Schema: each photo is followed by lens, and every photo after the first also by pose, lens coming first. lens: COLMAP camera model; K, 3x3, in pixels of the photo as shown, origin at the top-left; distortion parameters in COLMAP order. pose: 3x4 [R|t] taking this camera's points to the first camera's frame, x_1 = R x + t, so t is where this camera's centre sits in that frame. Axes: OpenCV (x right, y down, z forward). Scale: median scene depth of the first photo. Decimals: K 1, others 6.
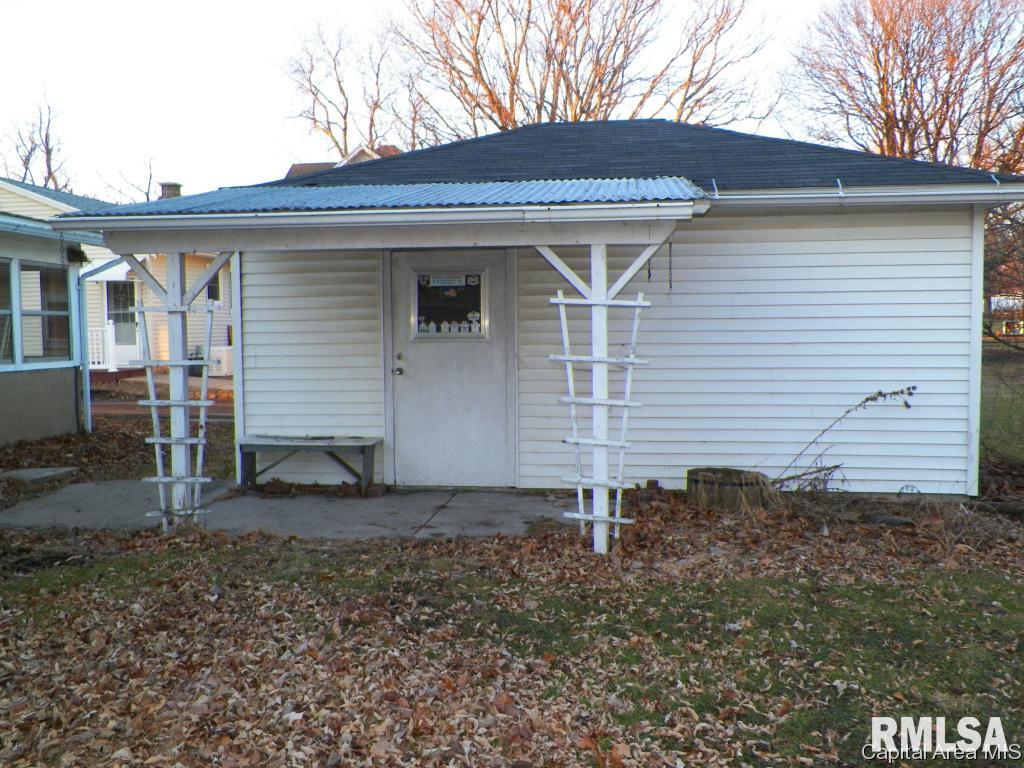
lens RADIAL K [[920.5, 0, 511.5], [0, 920.5, 385.8], [0, 0, 1]] dist [-0.003940, -0.005327]
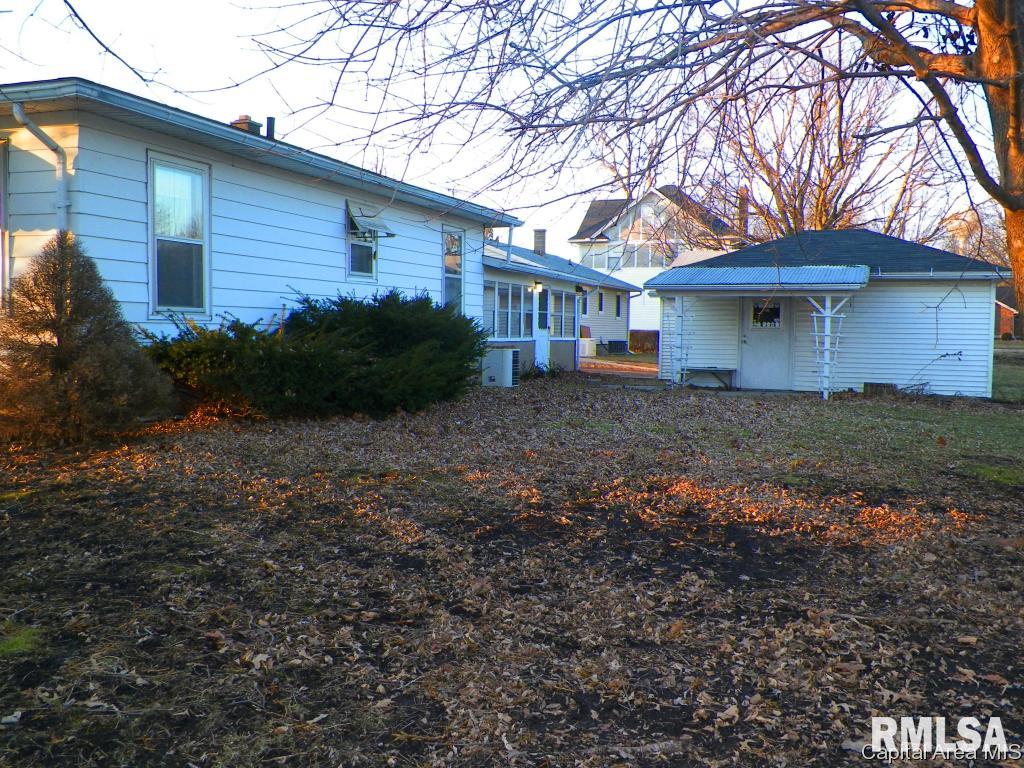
lens RADIAL K [[920.5, 0, 509.5], [0, 920.5, 378.9], [0, 0, 1]] dist [-0.003940, -0.005327]
pose [[0.966364, 0.035043, -0.254779, -0.103024], [-0.038704, 0.999207, -0.009371, 0.137326], [0.254249, 0.018917, 0.966954, -1.621405]]
